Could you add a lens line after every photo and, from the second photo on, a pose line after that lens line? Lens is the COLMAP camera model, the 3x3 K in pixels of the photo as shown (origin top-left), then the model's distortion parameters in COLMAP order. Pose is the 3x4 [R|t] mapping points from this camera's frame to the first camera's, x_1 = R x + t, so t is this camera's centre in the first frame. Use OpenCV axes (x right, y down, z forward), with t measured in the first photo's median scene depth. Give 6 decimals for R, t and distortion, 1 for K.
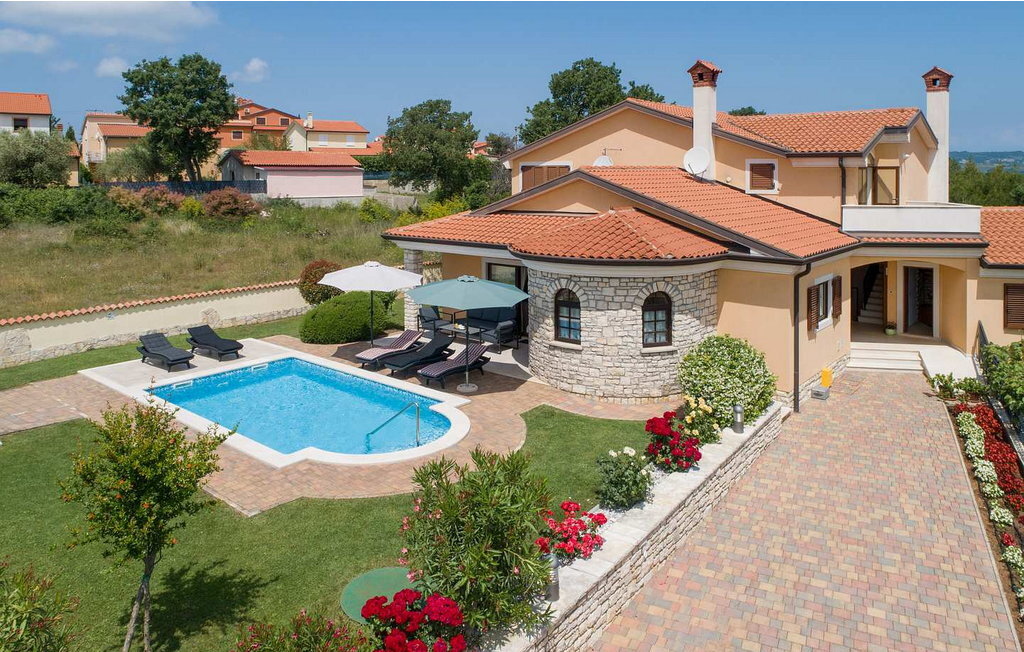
lens RADIAL K [[732.5, 0, 510.0], [0, 732.5, 168.7], [0, 0, 1]] dist [-0.001485, -0.001957]
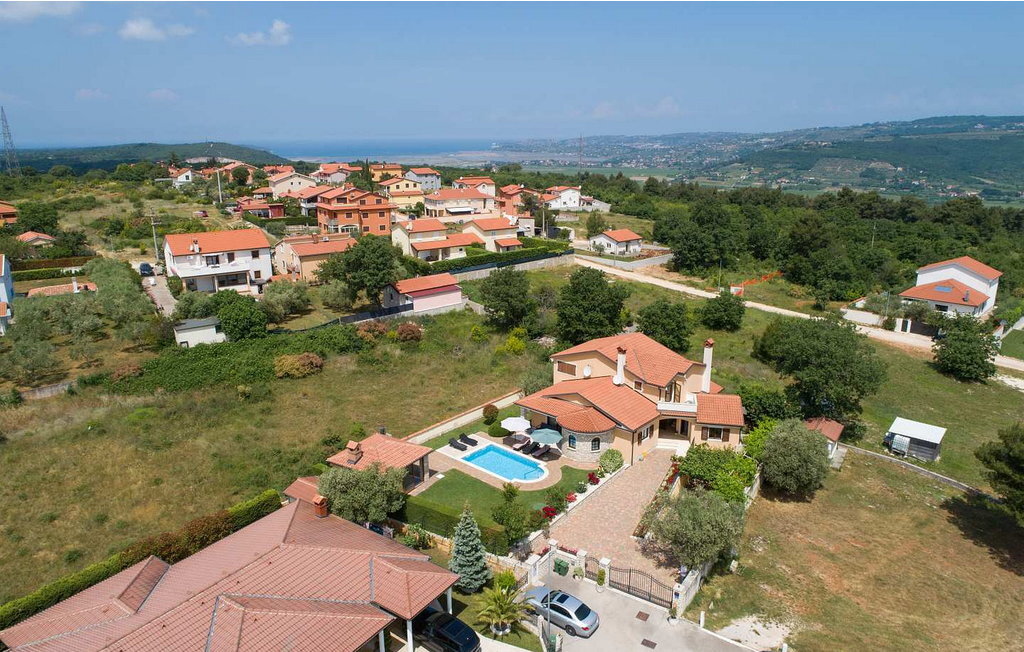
lens RADIAL K [[687.8, 0, 512.0], [0, 687.8, 326.0], [0, 0, 1]] dist [-0.000227, 0.000954]
pose [[0.999726, 0.006322, -0.022522, -0.136236], [-0.000026, 0.963095, 0.269161, -1.153394], [0.023393, -0.269087, 0.962832, -1.966644]]
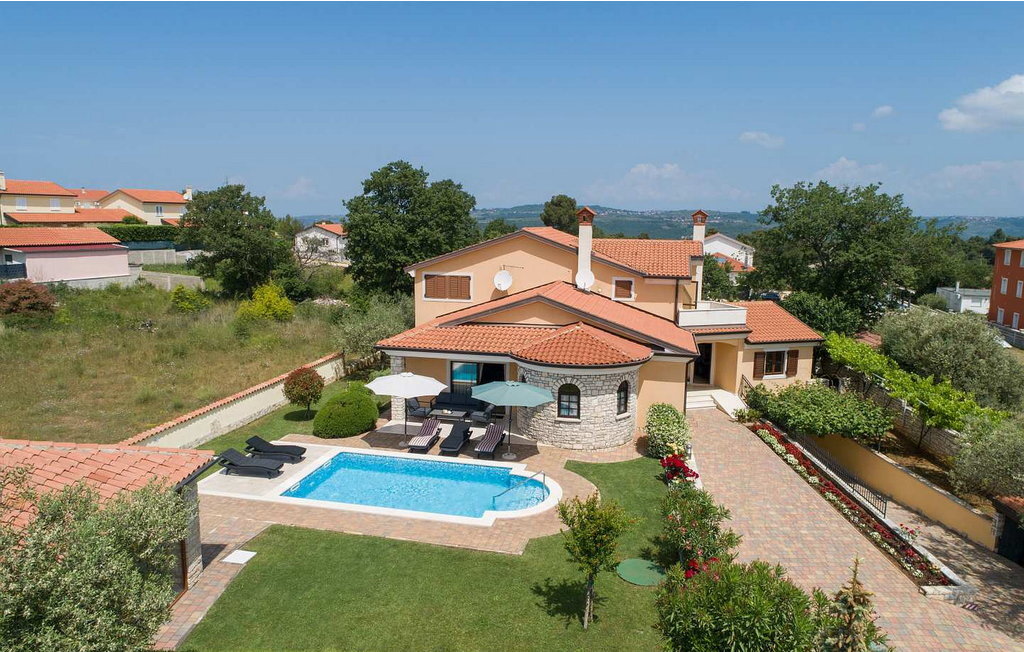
lens RADIAL K [[687.8, 0, 512.0], [0, 687.8, 326.0], [0, 0, 1]] dist [-0.000227, 0.000954]
pose [[0.883818, -0.058099, 0.464209, -0.584624], [-0.015940, 0.987943, 0.153996, -0.145943], [-0.467559, -0.143504, 0.872236, -0.139828]]
